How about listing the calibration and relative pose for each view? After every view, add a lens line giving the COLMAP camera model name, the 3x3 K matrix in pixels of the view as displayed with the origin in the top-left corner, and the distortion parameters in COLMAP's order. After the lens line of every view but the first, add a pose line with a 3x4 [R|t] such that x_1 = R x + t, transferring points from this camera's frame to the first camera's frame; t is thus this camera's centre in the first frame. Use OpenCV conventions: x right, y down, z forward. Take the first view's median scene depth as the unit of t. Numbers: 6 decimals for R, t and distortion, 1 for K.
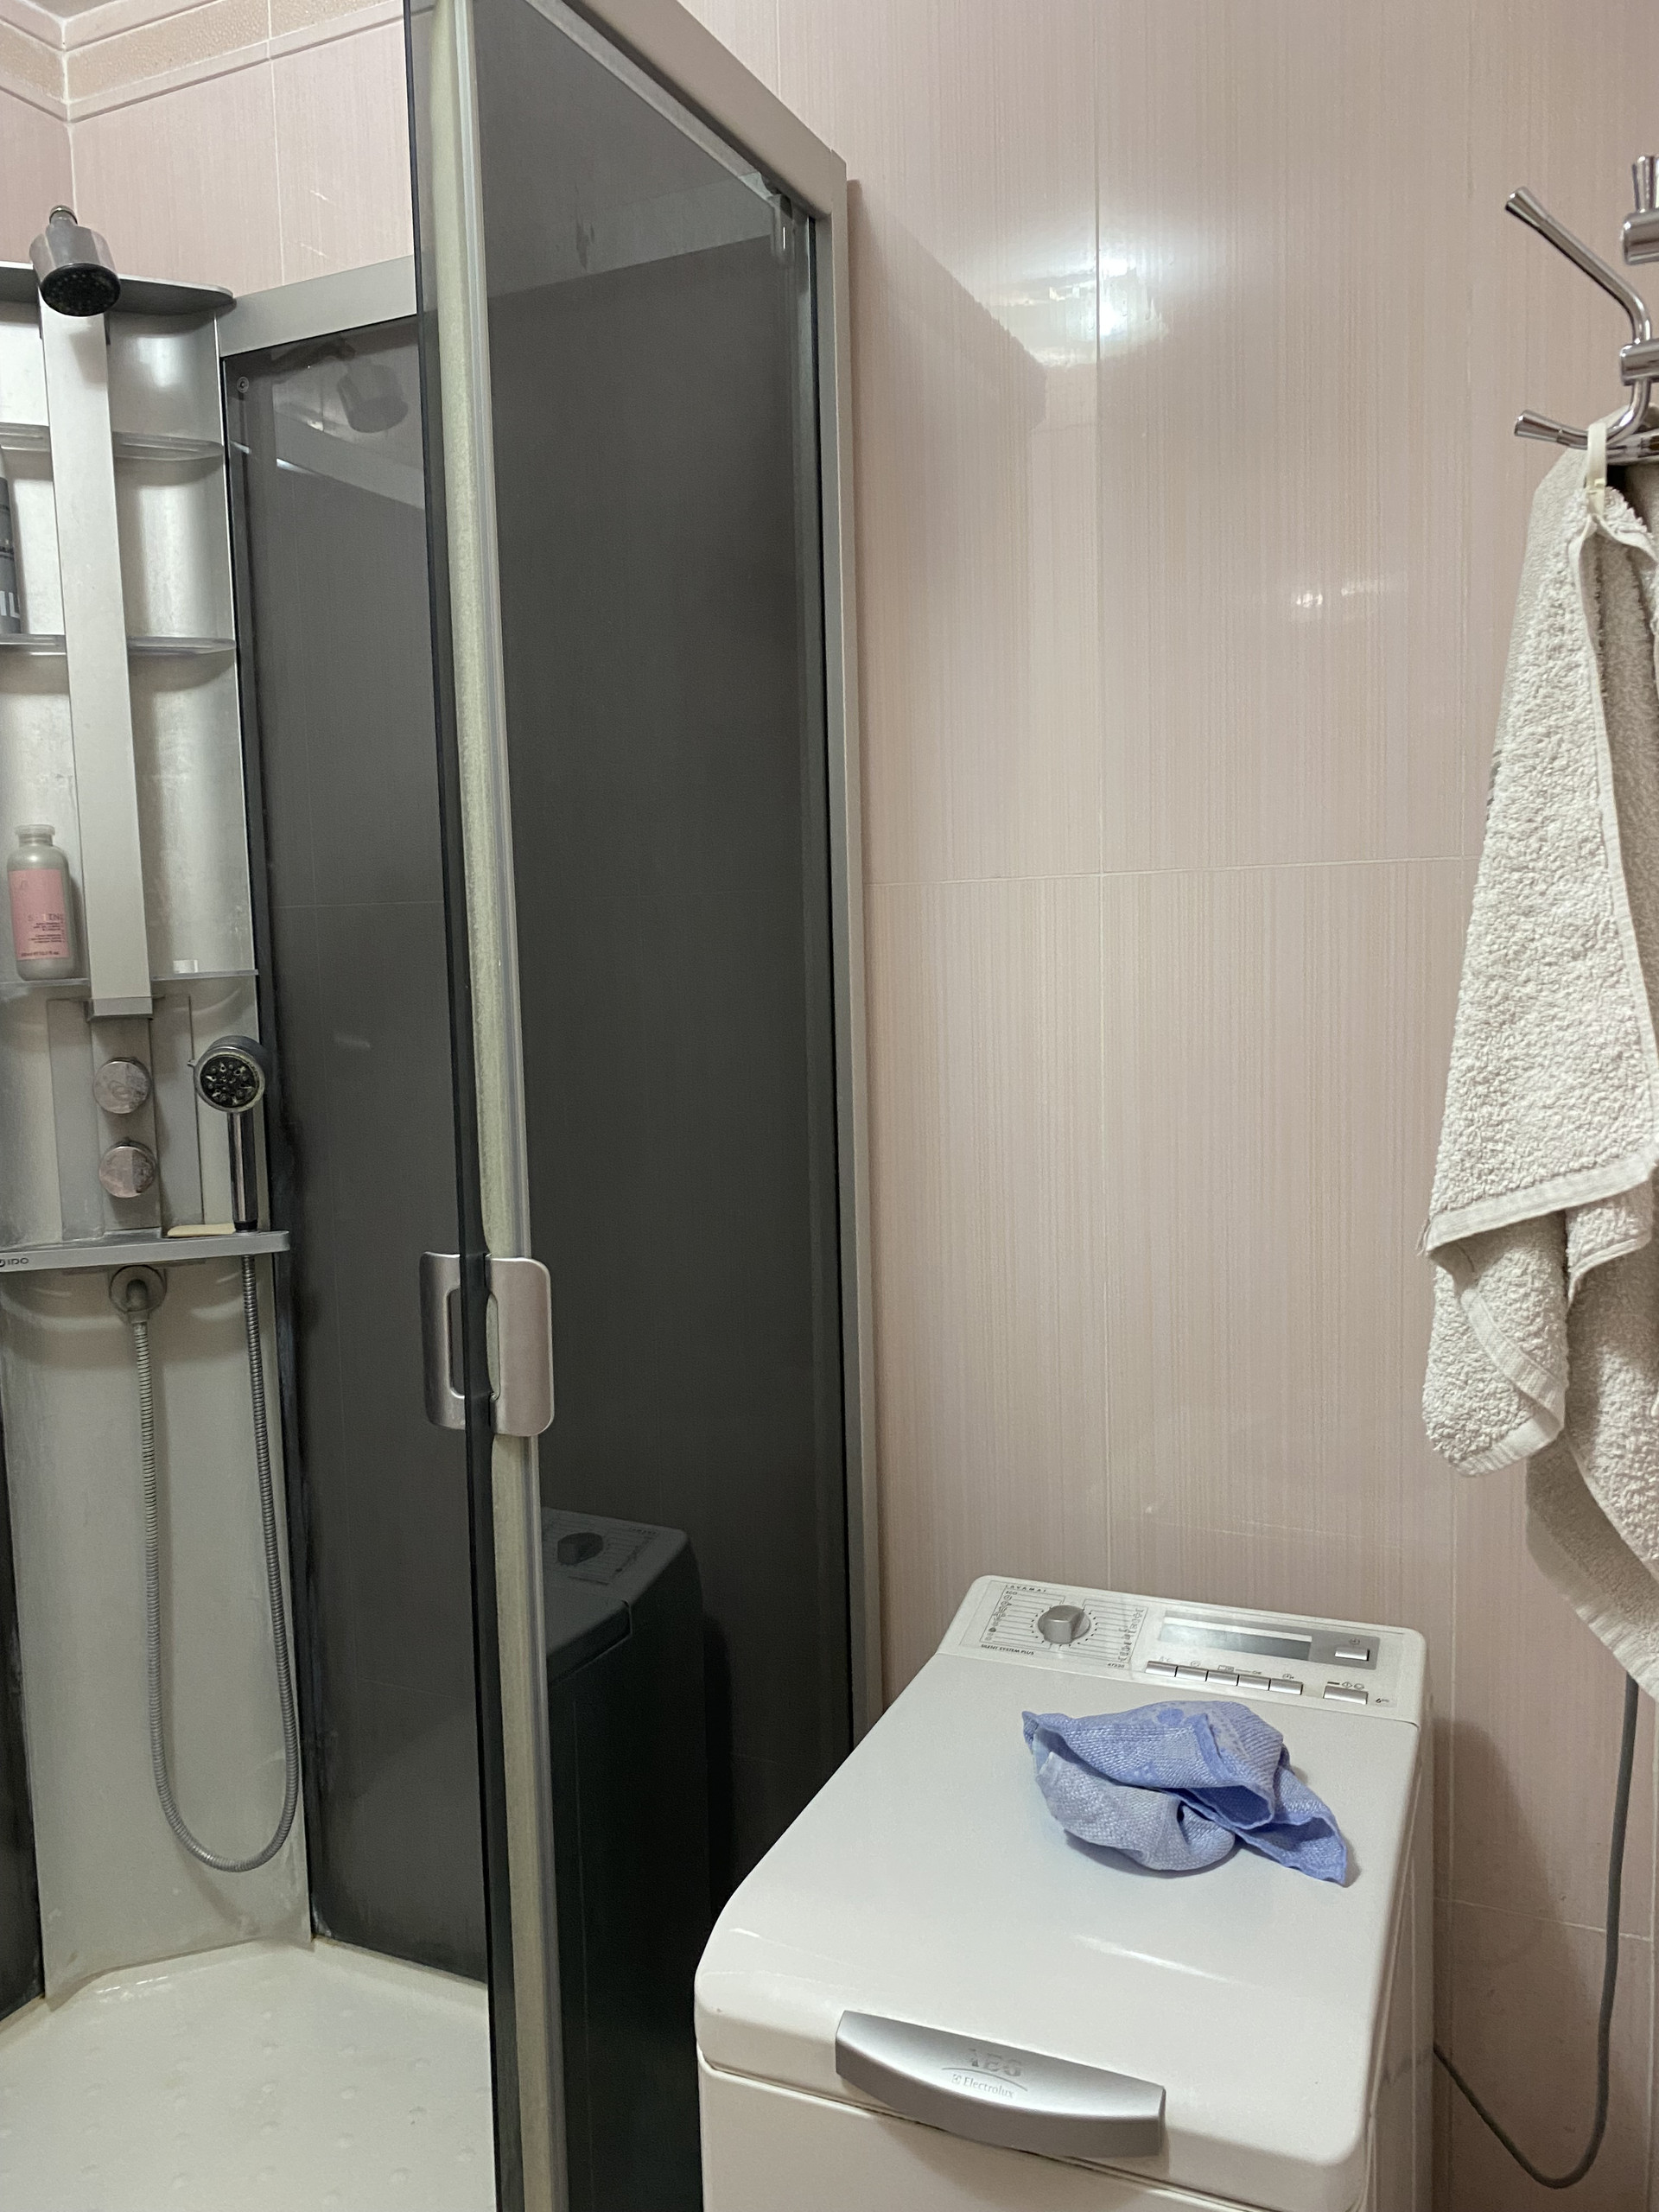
lens RADIAL K [[1695.2, 0, 830.0], [0, 1695.2, 1118.5], [0, 0, 1]] dist [0.018823, -0.022220]
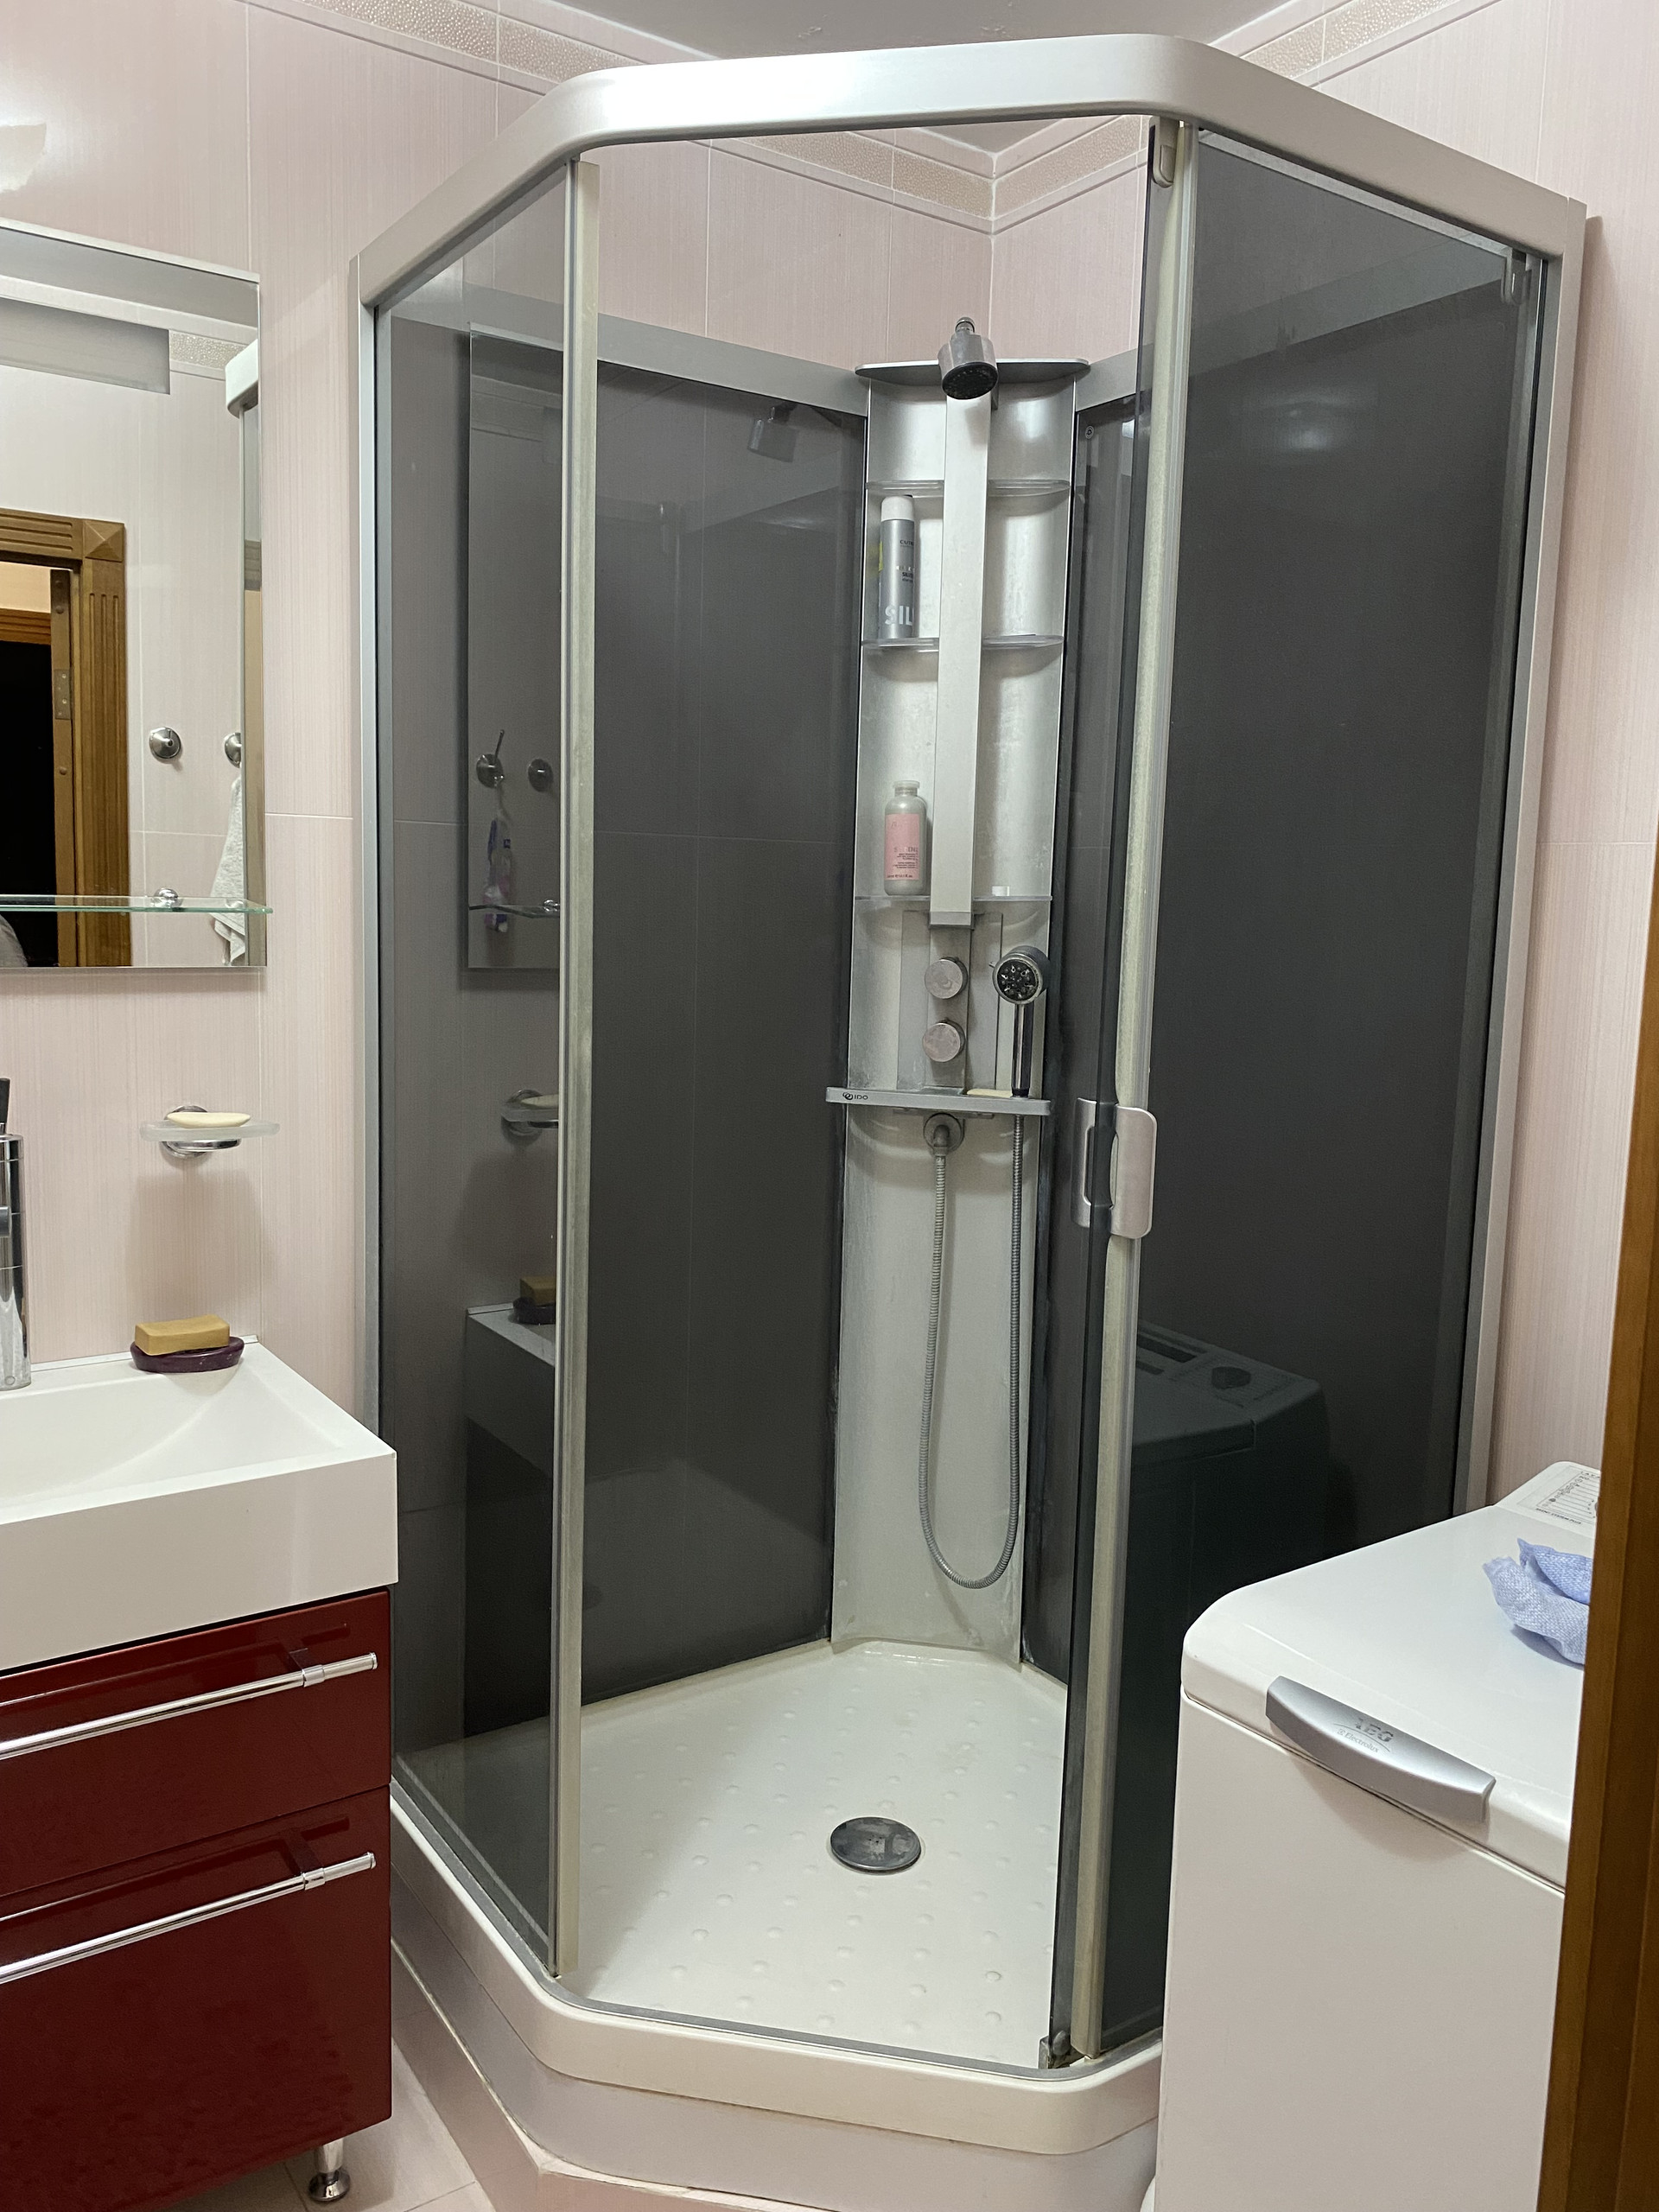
lens RADIAL K [[1684.1, 0, 795.1], [0, 1684.1, 1099.4], [0, 0, 1]] dist [0.100025, -0.184645]
pose [[0.850685, 0.112127, -0.513579, 0.178127], [-0.100896, 0.993649, 0.049817, 0.022295], [0.515903, 0.009440, 0.856595, -0.199101]]
